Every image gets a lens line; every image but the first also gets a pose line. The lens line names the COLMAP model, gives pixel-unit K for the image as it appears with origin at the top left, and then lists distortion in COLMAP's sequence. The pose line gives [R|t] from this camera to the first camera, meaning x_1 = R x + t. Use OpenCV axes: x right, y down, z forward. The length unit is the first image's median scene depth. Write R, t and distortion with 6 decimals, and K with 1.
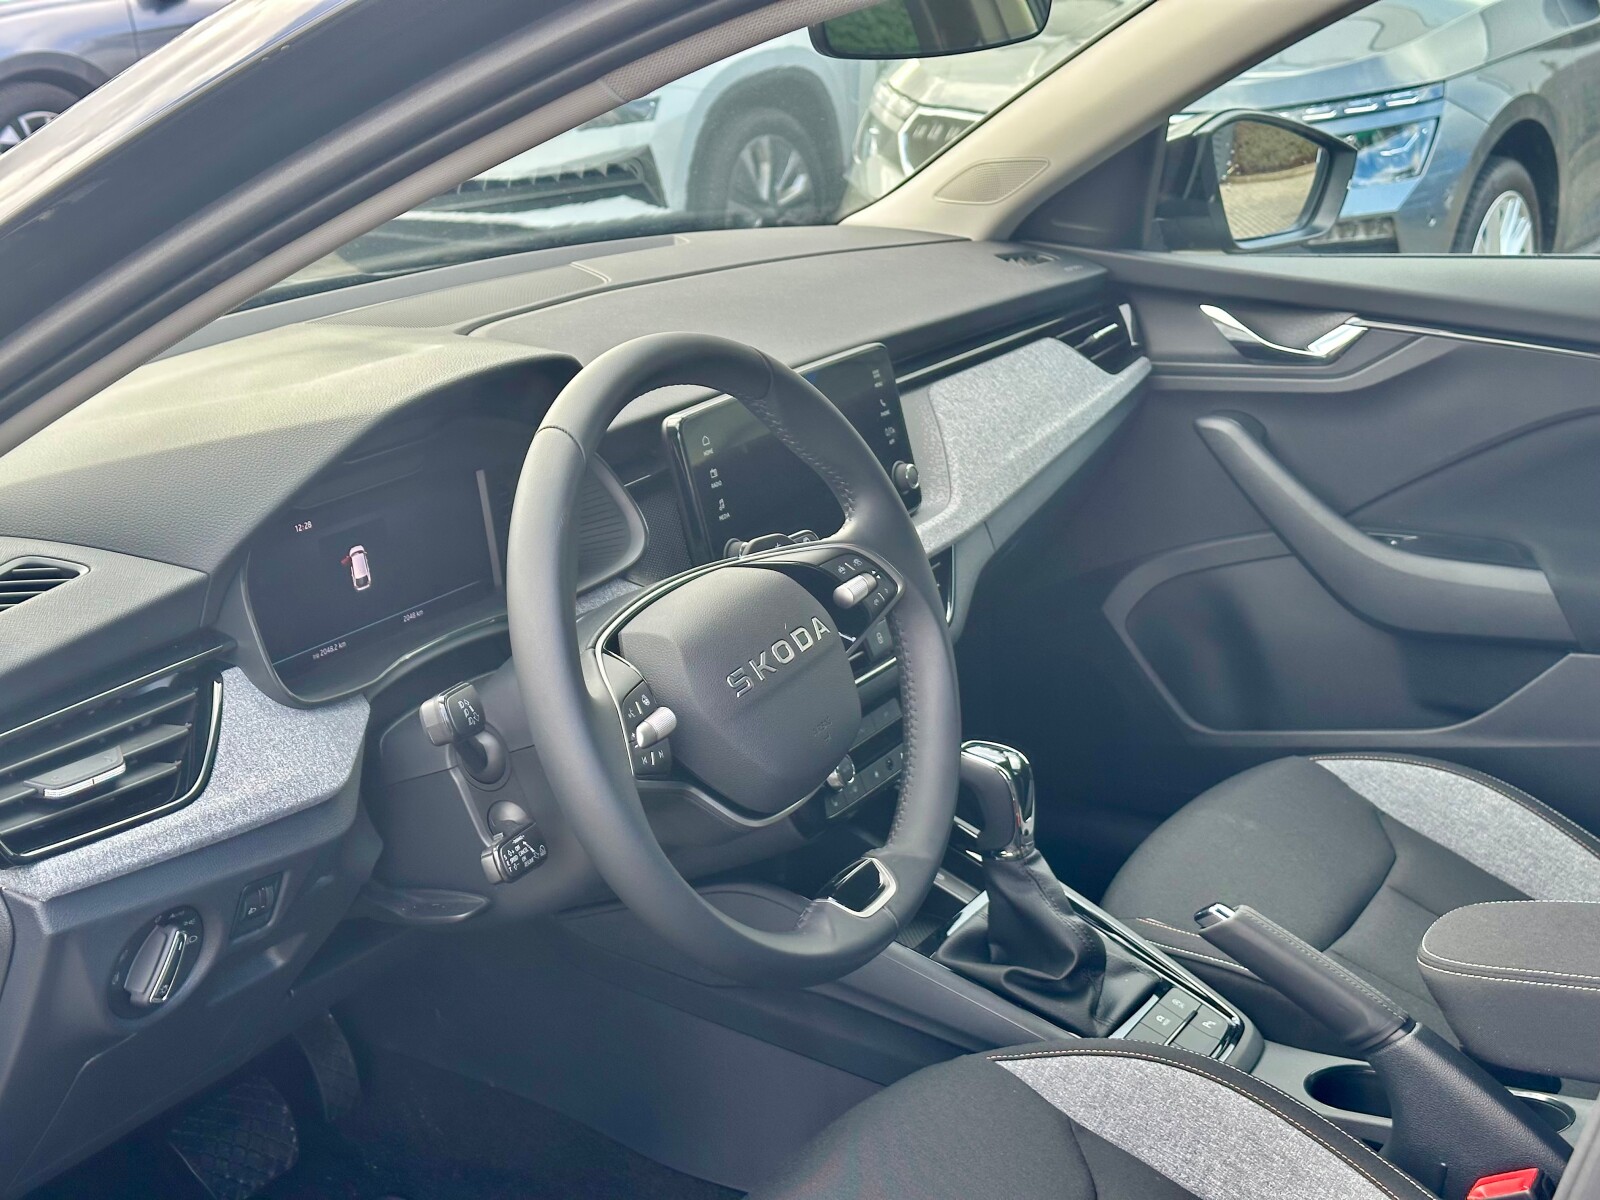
lens RADIAL K [[2213.9, 0, 803.2], [0, 2213.9, 630.6], [0, 0, 1]] dist [0.152172, -0.058629]
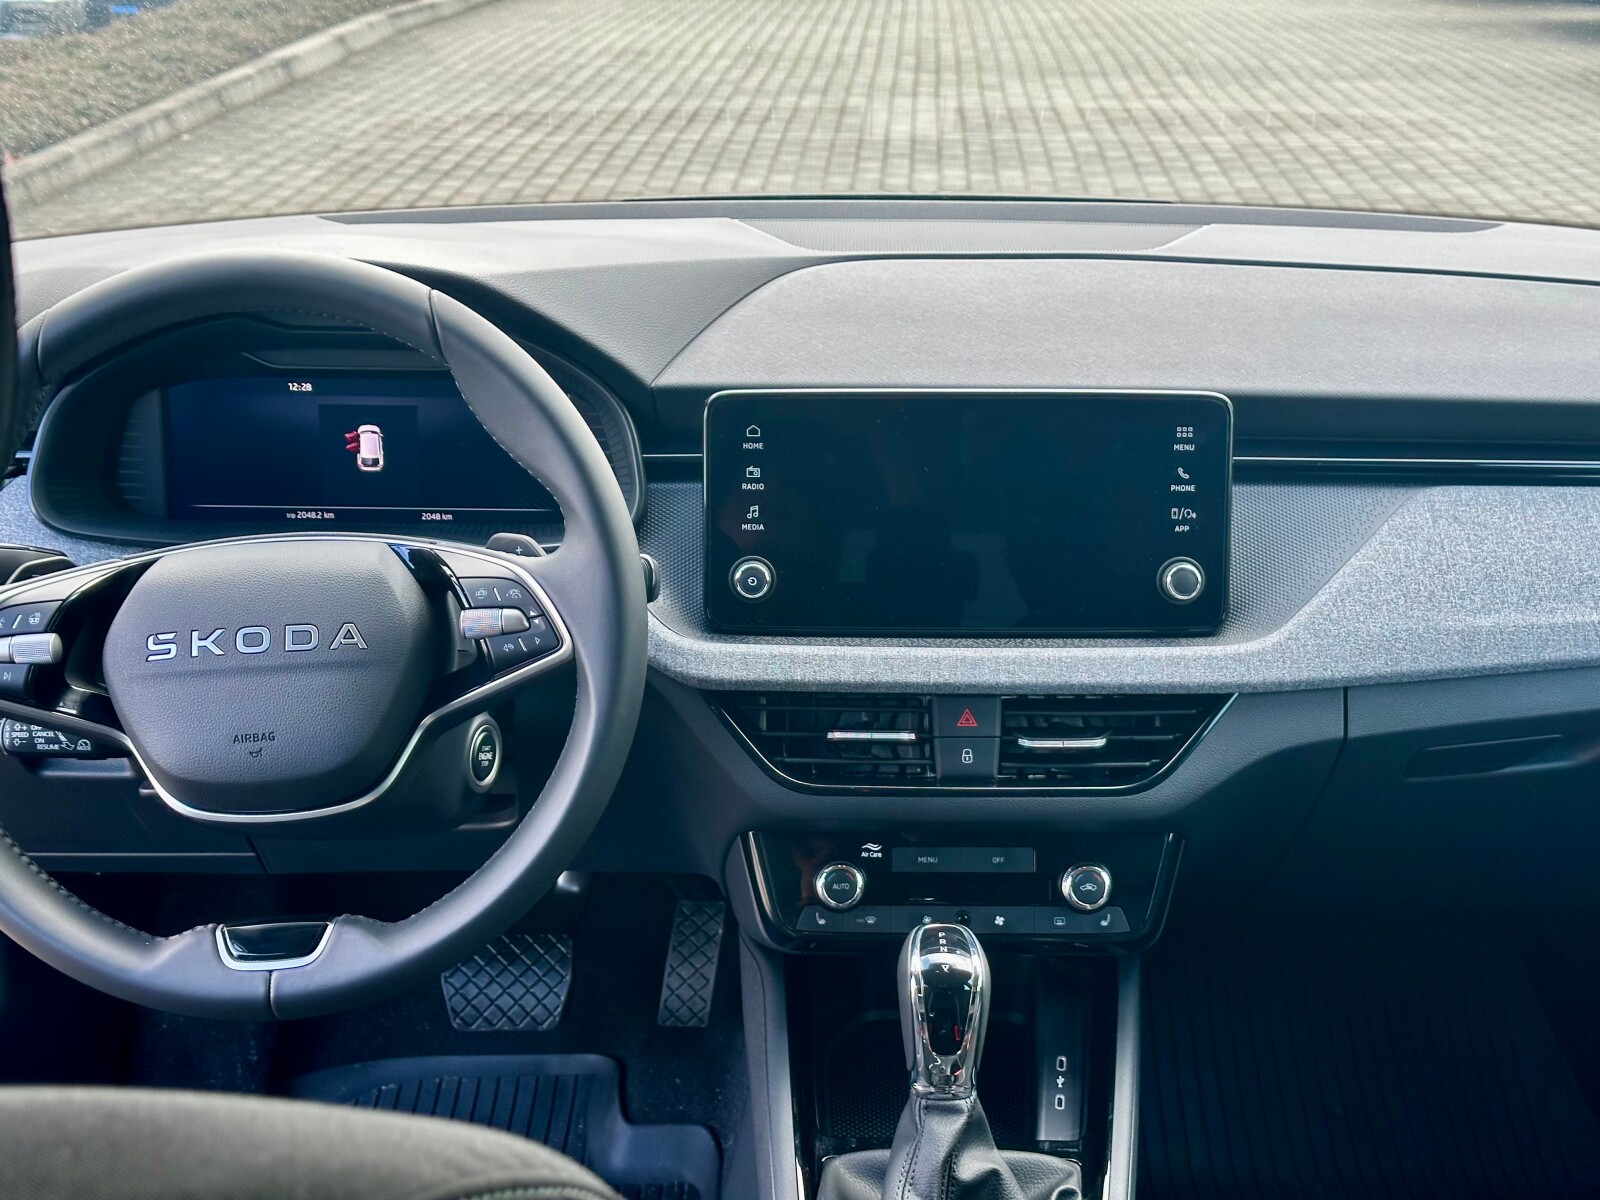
lens RADIAL K [[2213.9, 0, 803.2], [0, 2213.9, 630.6], [0, 0, 1]] dist [0.152172, -0.058629]
pose [[0.510775, 0.327739, -0.794793, 0.700401], [-0.286317, 0.936557, 0.202195, -0.204716], [0.810636, 0.124286, 0.572208, 0.602005]]
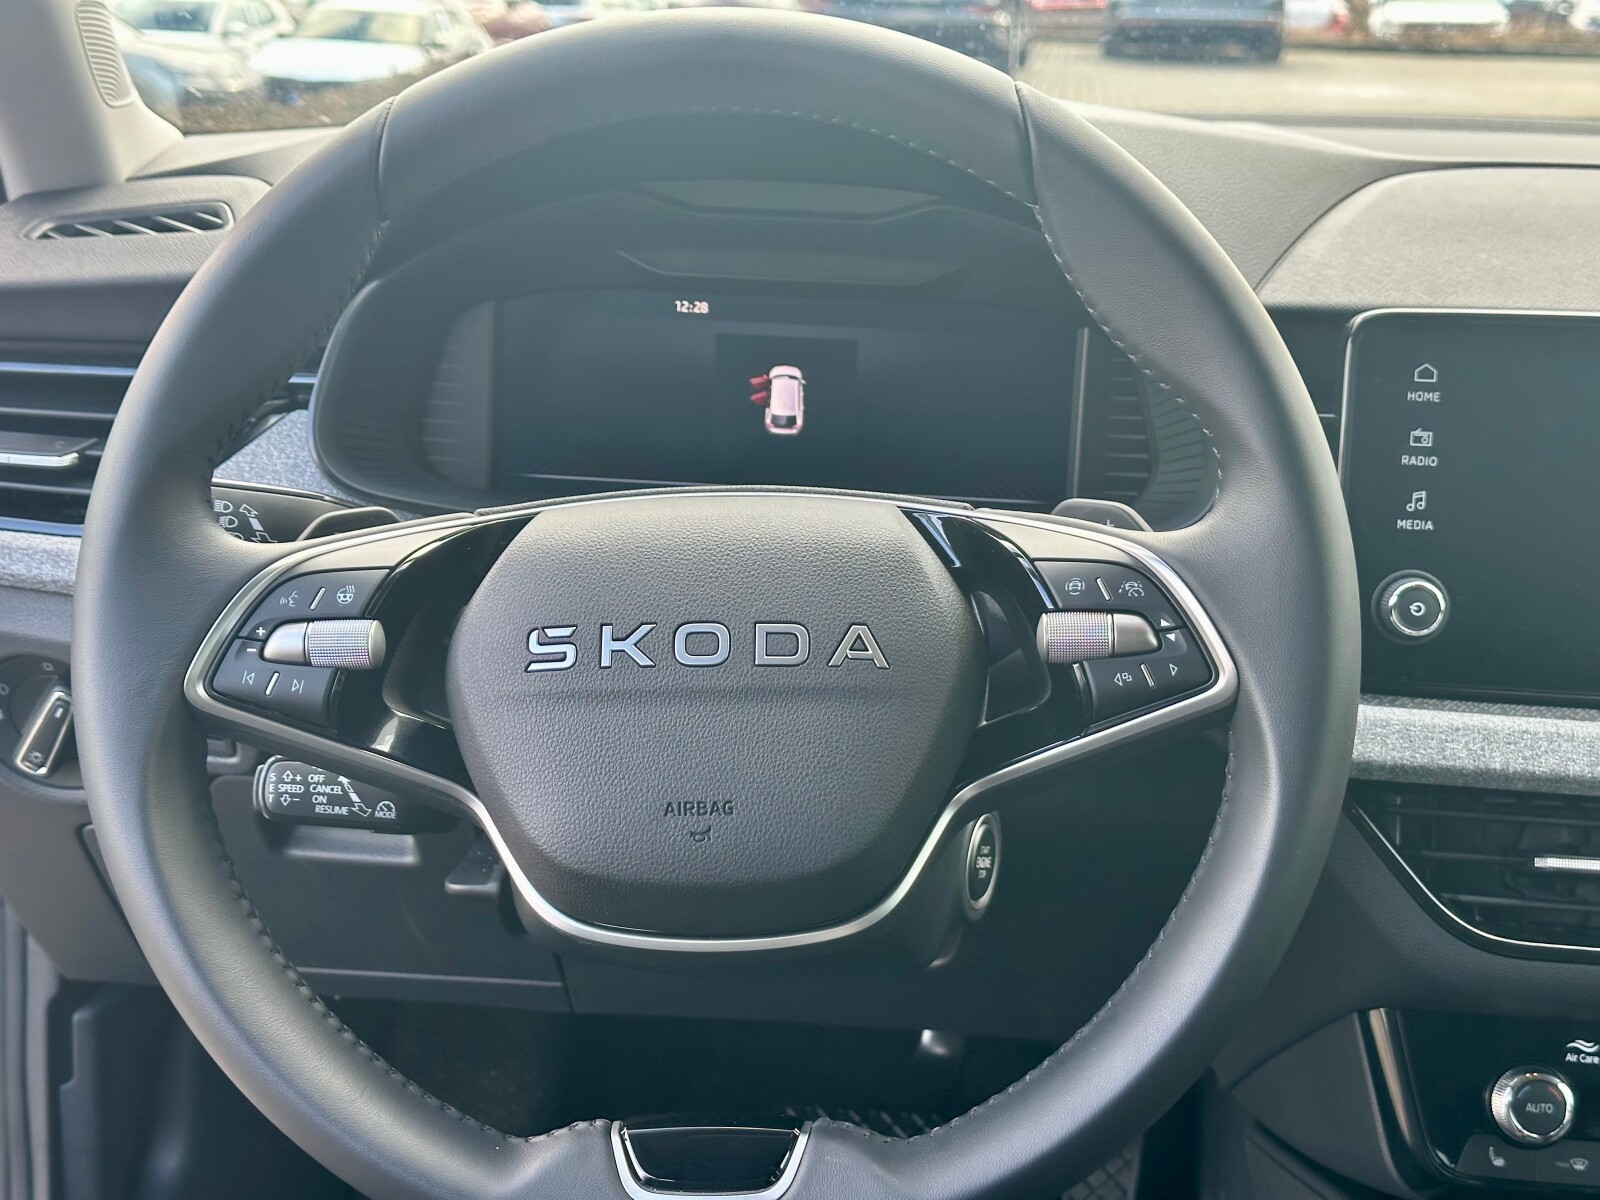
lens RADIAL K [[2213.9, 0, 803.2], [0, 2213.9, 630.6], [0, 0, 1]] dist [0.152172, -0.058629]
pose [[0.452153, 0.306733, -0.837540, 0.380870], [-0.322531, 0.931694, 0.167094, -0.076445], [0.831584, 0.194580, 0.520199, 0.669605]]
